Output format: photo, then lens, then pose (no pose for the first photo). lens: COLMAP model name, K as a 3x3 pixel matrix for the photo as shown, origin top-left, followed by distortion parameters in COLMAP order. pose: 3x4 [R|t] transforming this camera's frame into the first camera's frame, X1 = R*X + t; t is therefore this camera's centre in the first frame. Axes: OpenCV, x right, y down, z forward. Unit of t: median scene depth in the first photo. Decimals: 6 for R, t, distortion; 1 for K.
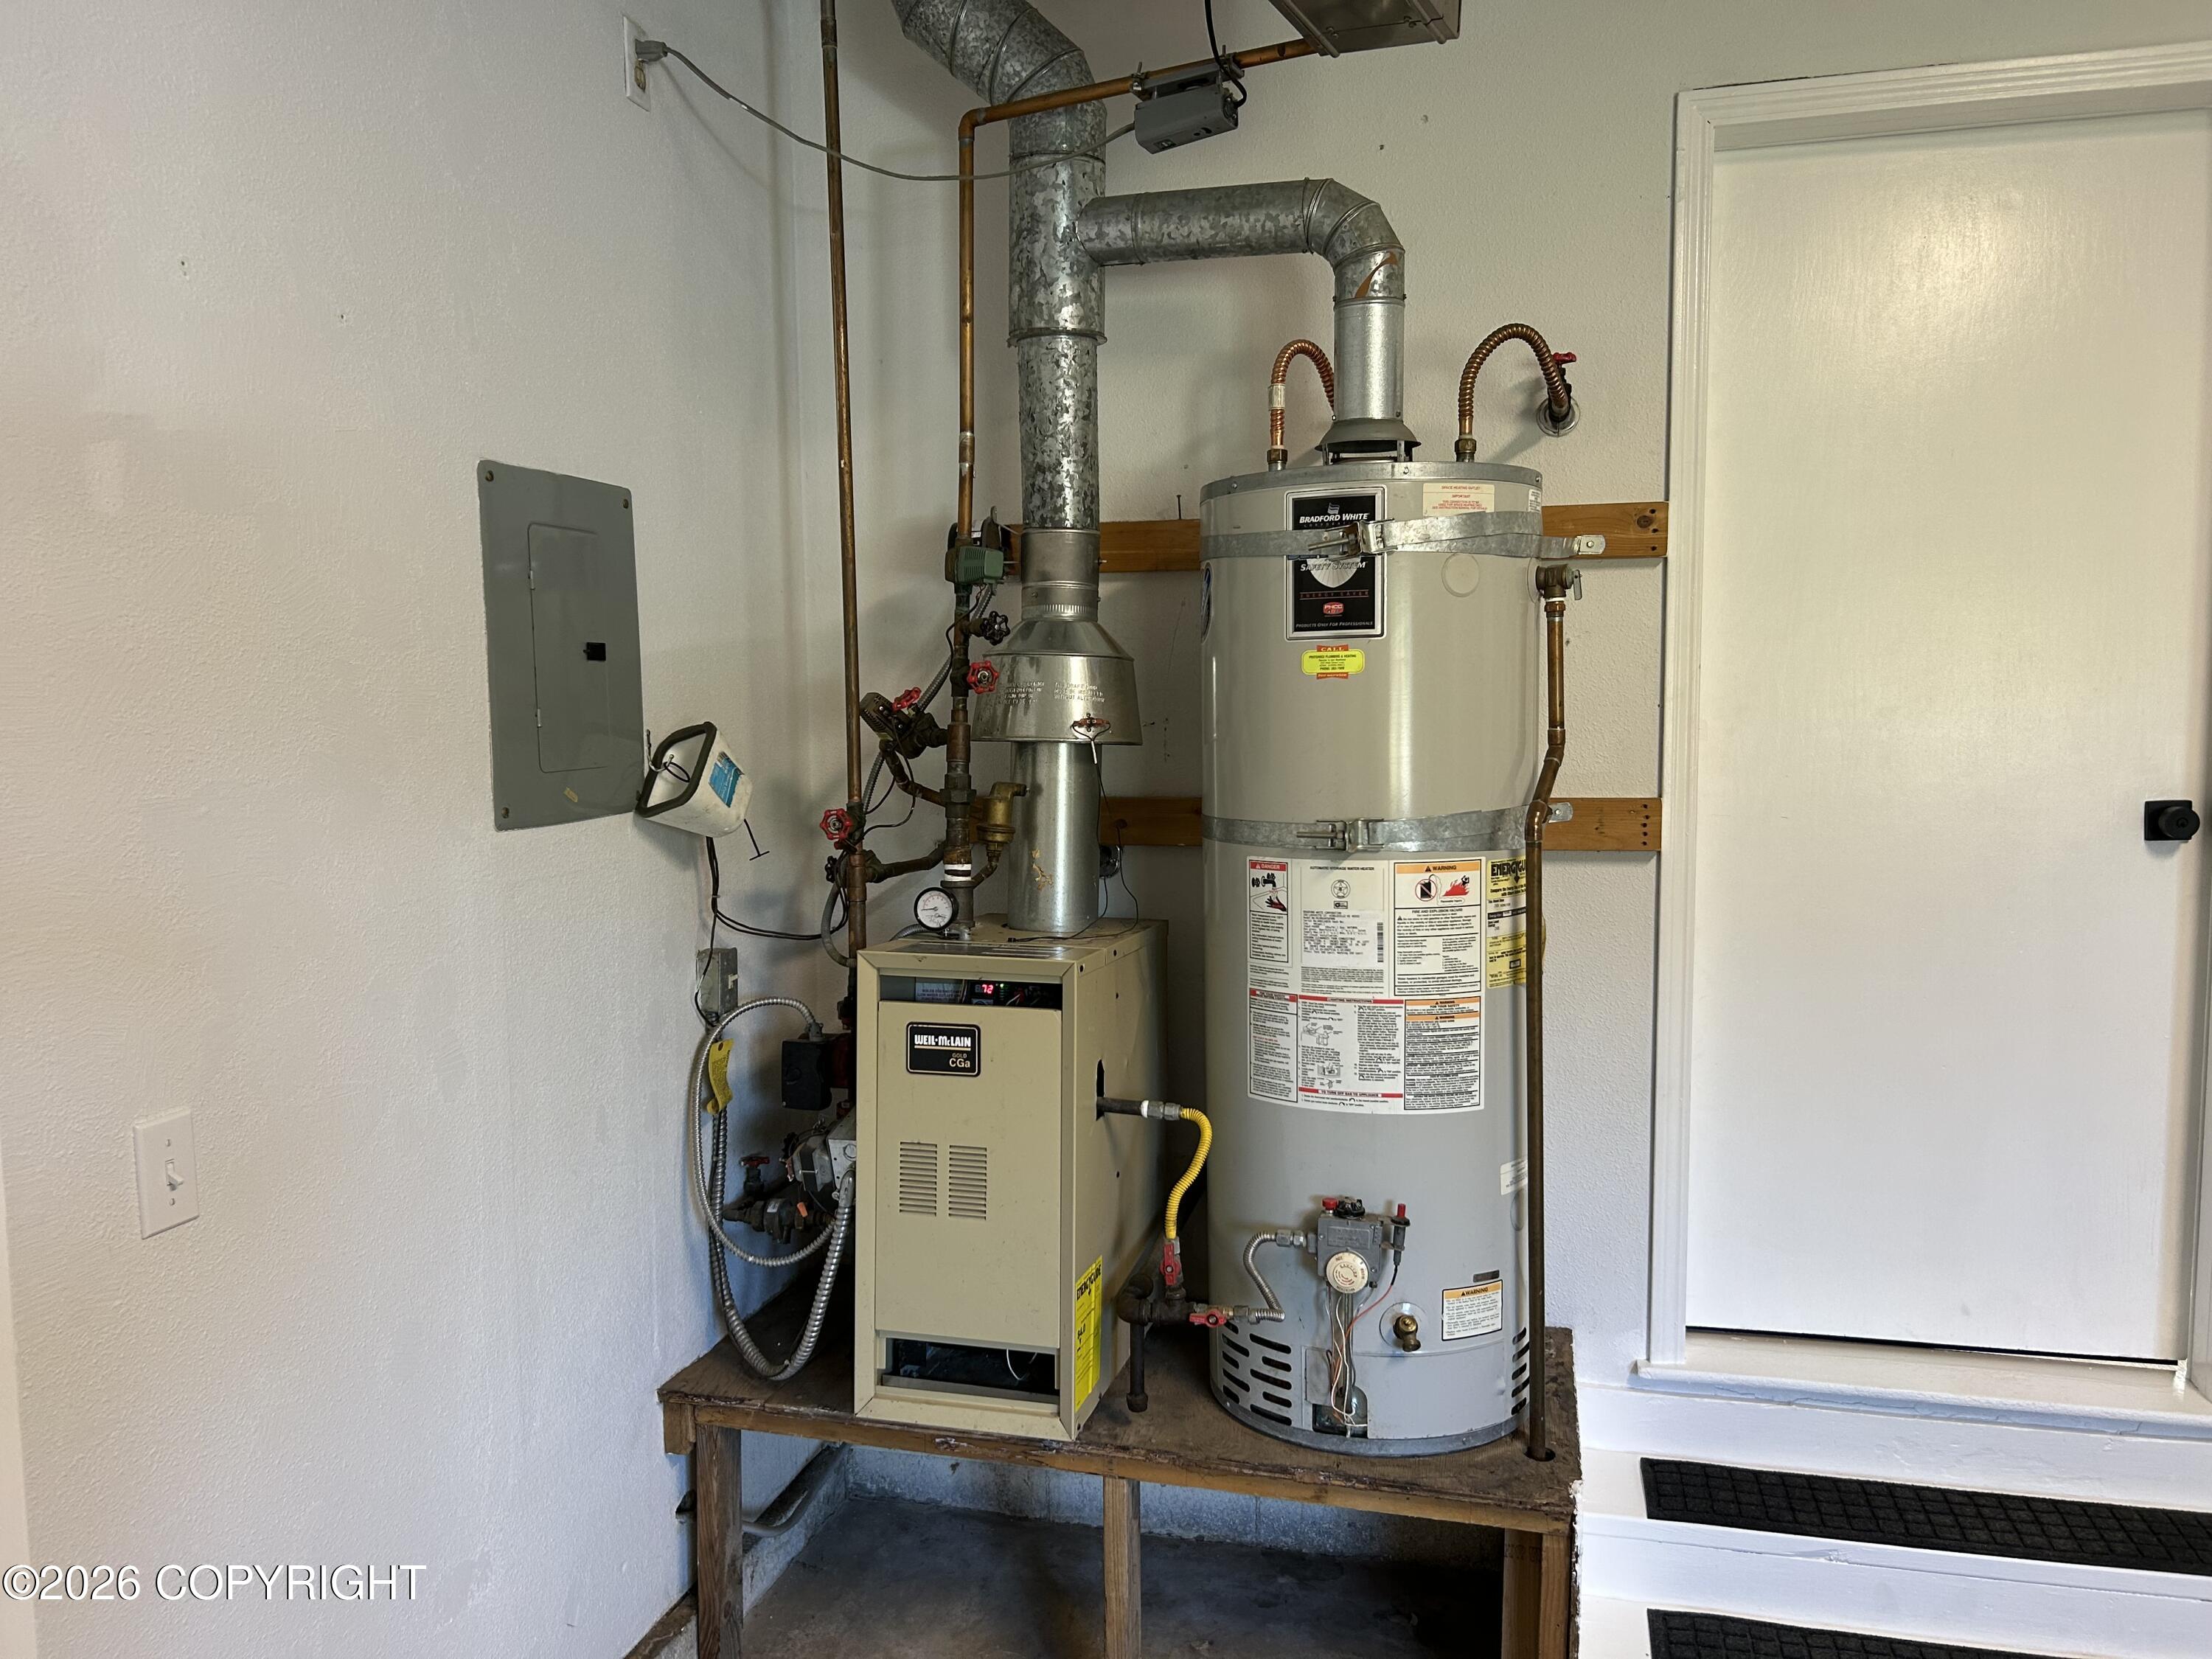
lens RADIAL K [[1666.4, 0, 1106.5], [0, 1666.4, 842.0], [0, 0, 1]] dist [0.053616, -0.047997]
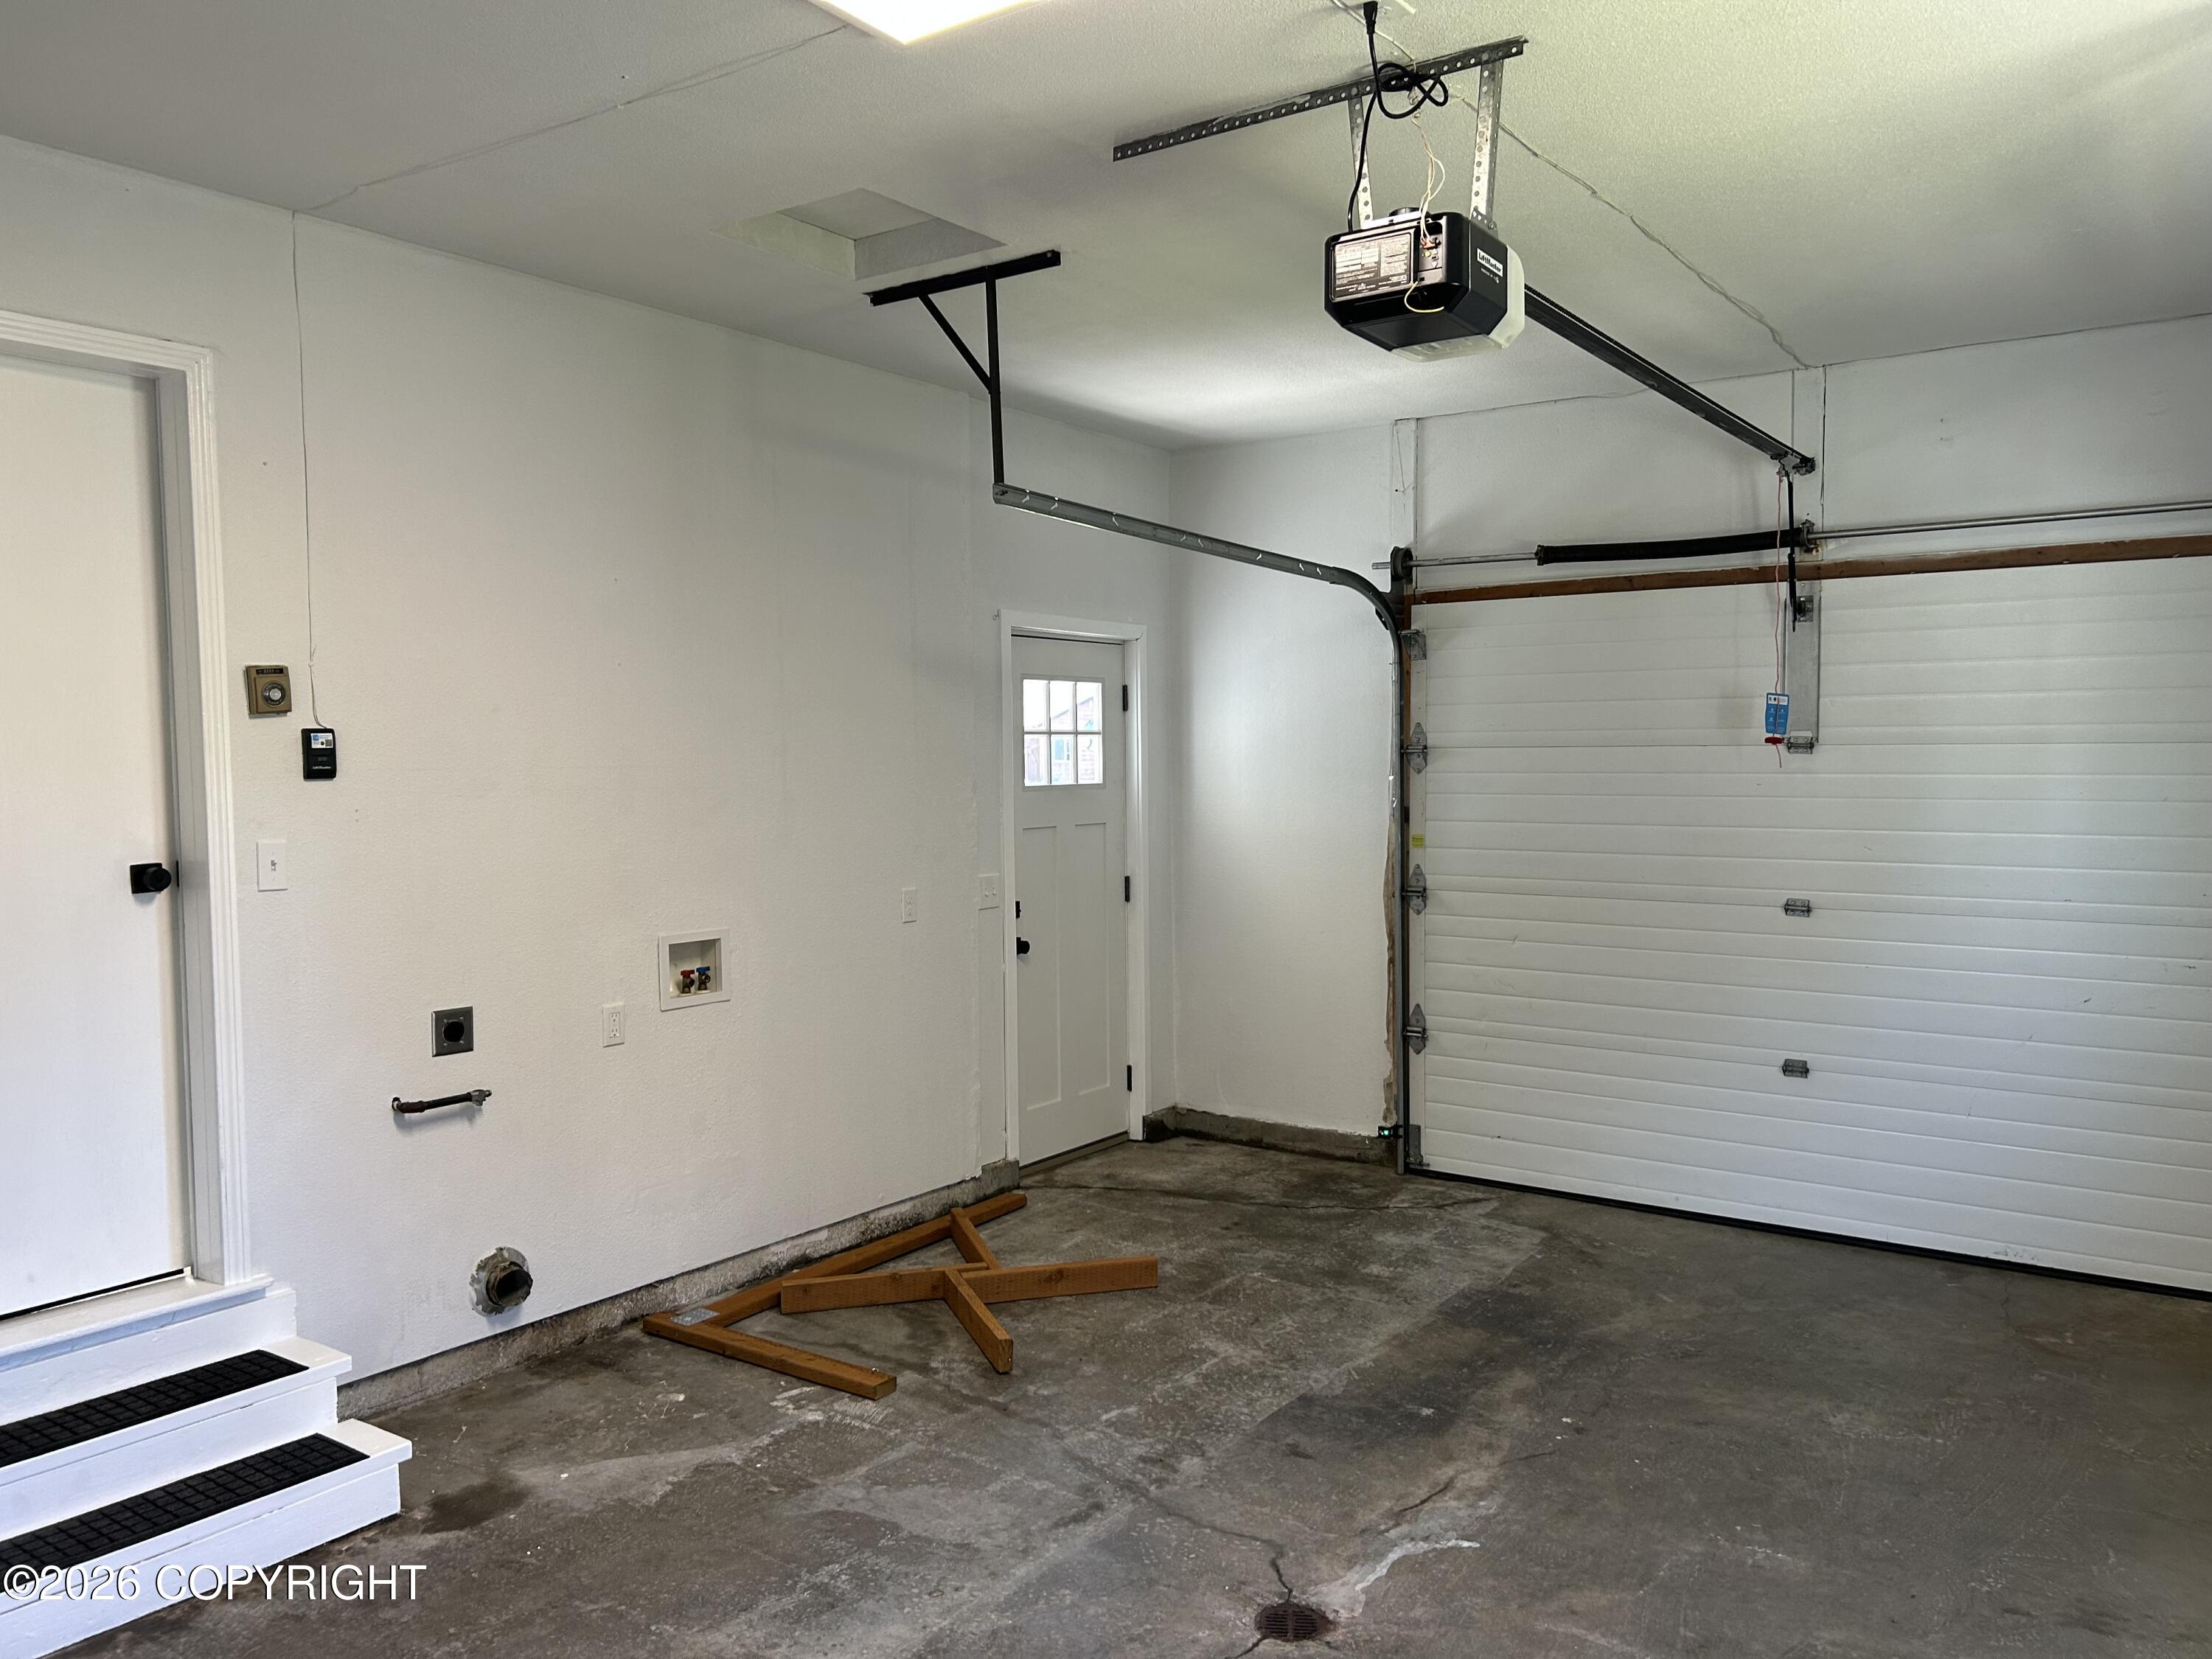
lens RADIAL K [[1666.4, 0, 1096.3], [0, 1666.4, 830.2], [0, 0, 1]] dist [0.053616, -0.047997]
pose [[0.365808, -0.034258, 0.930059, -0.434258], [0.086371, 0.996259, 0.002725, 0.013590], [-0.926674, 0.079333, 0.367399, -0.266058]]
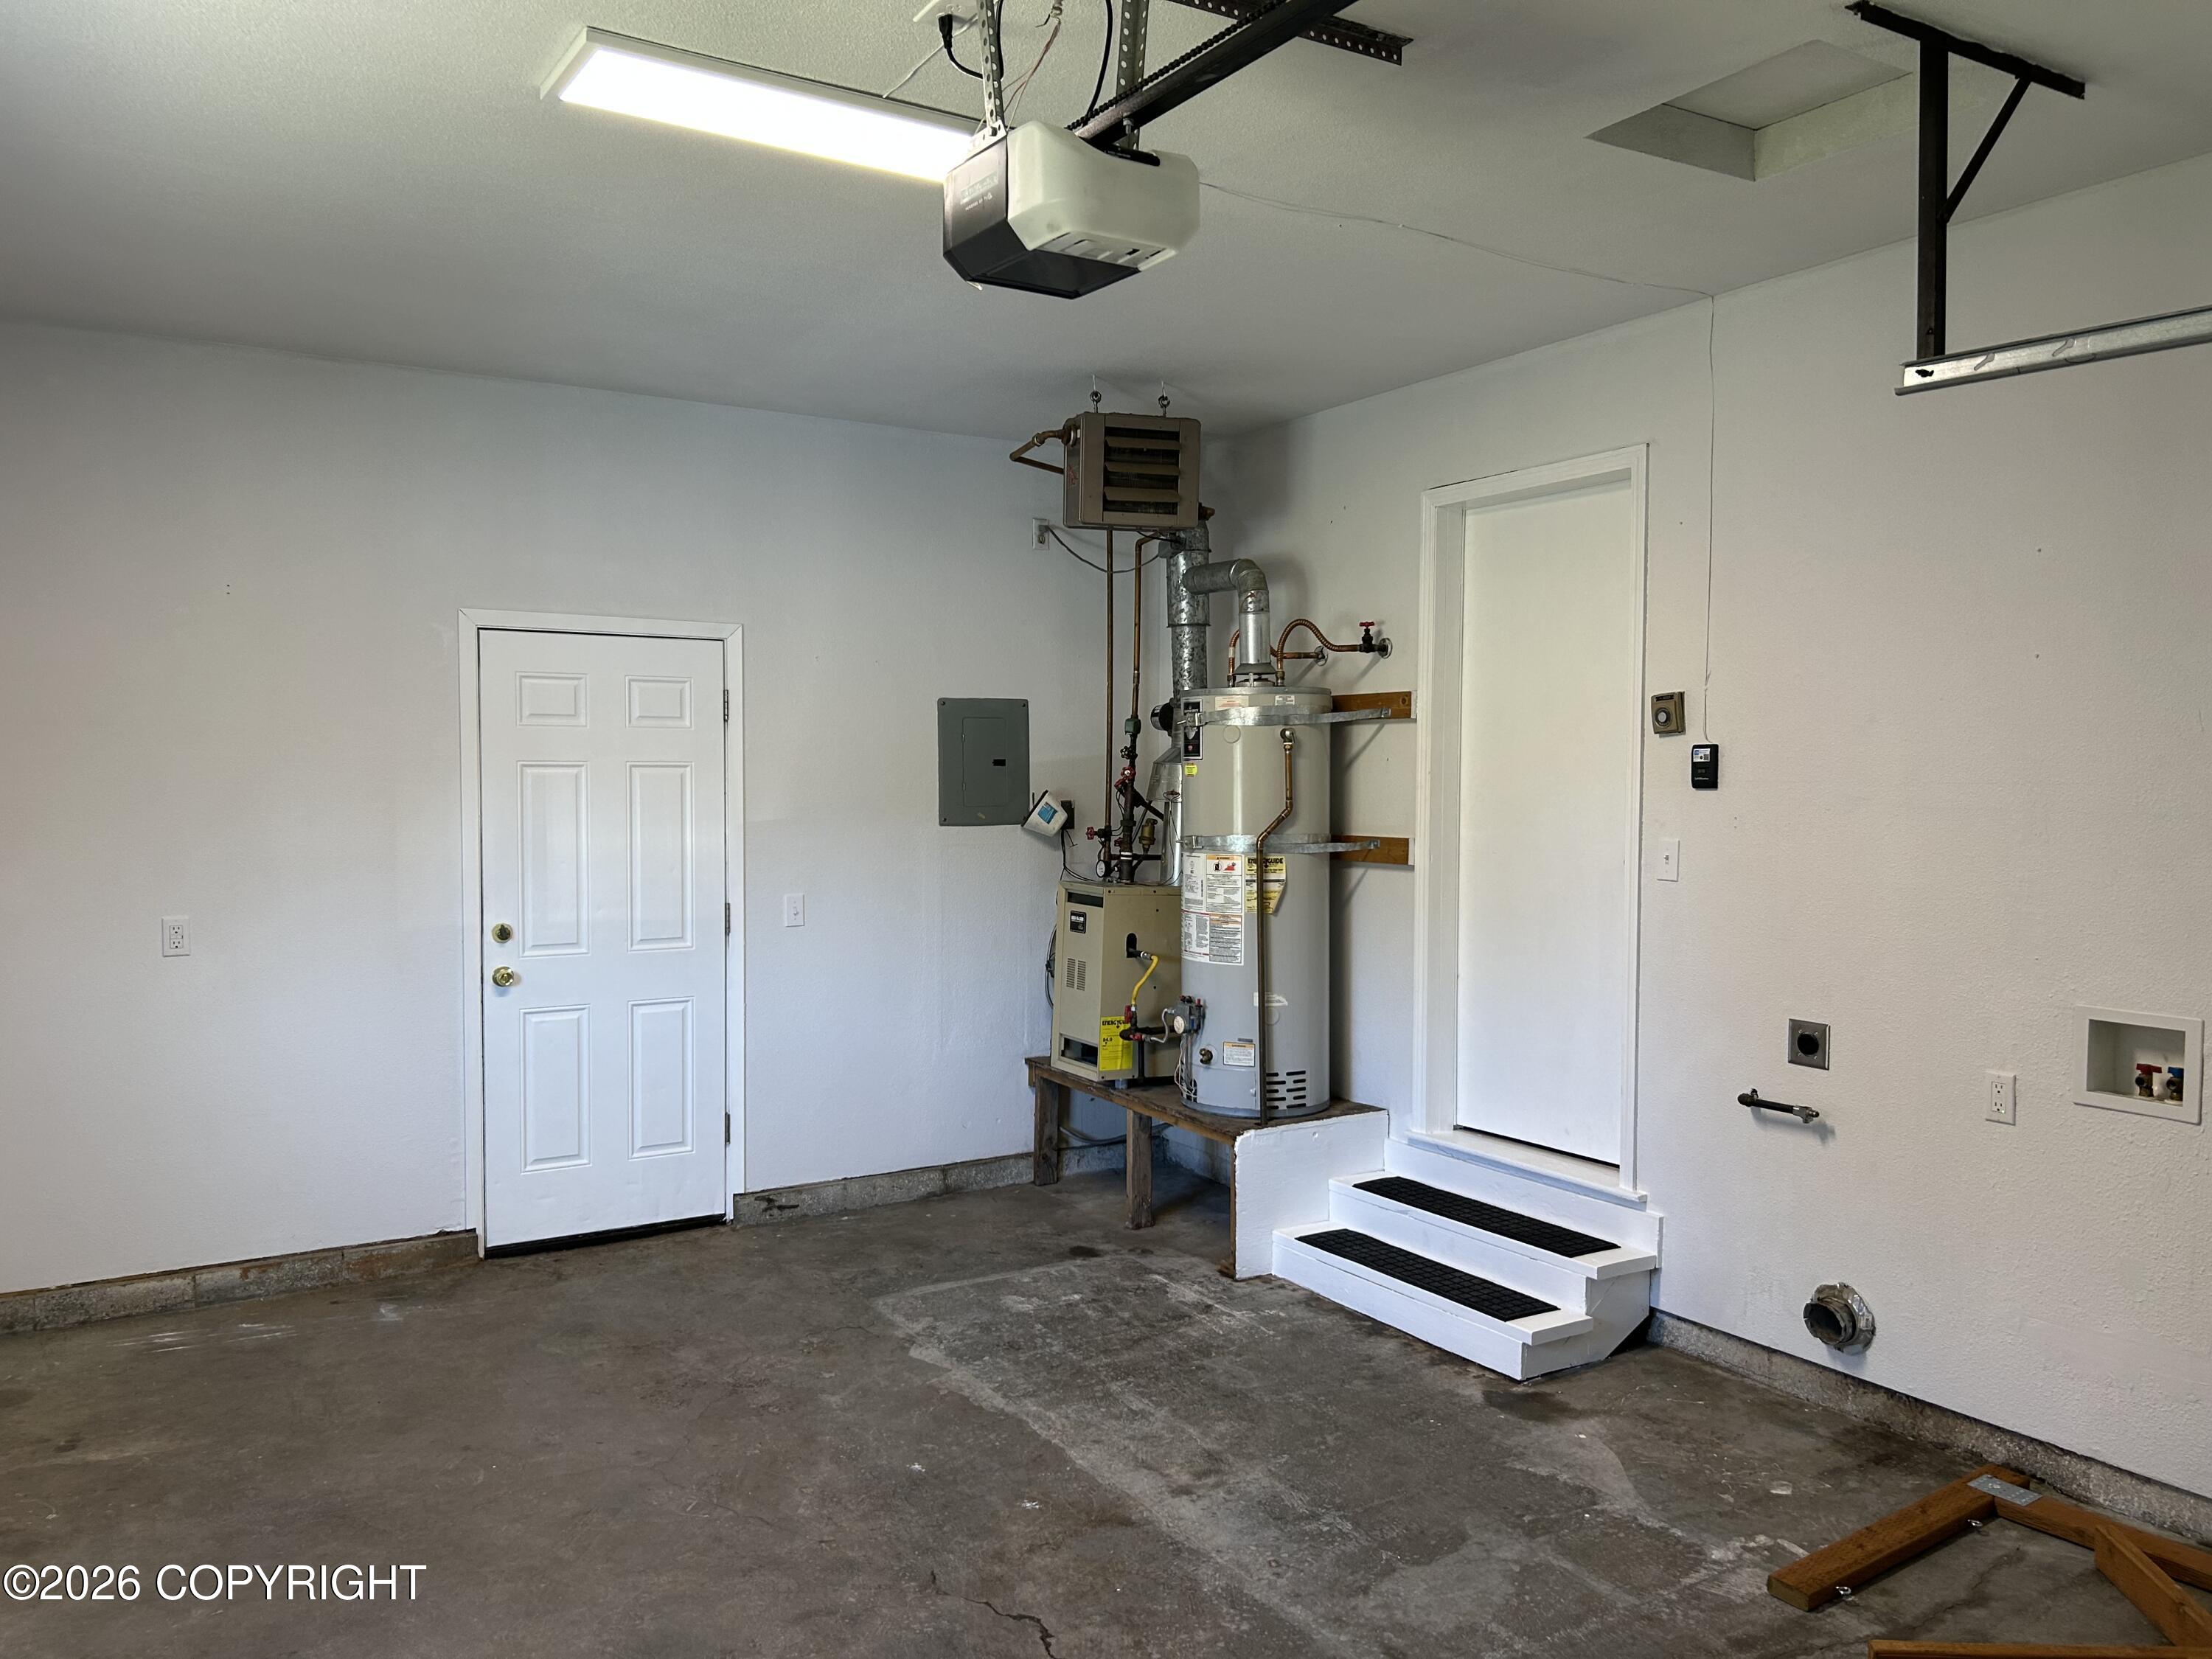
lens RADIAL K [[1666.4, 0, 1104.2], [0, 1666.4, 833.2], [0, 0, 1]] dist [0.053616, -0.047997]
pose [[0.720259, 0.038539, -0.692634, 1.642807], [-0.070289, 0.997371, -0.017597, 0.032359], [0.690135, 0.061359, 0.721074, -0.778007]]
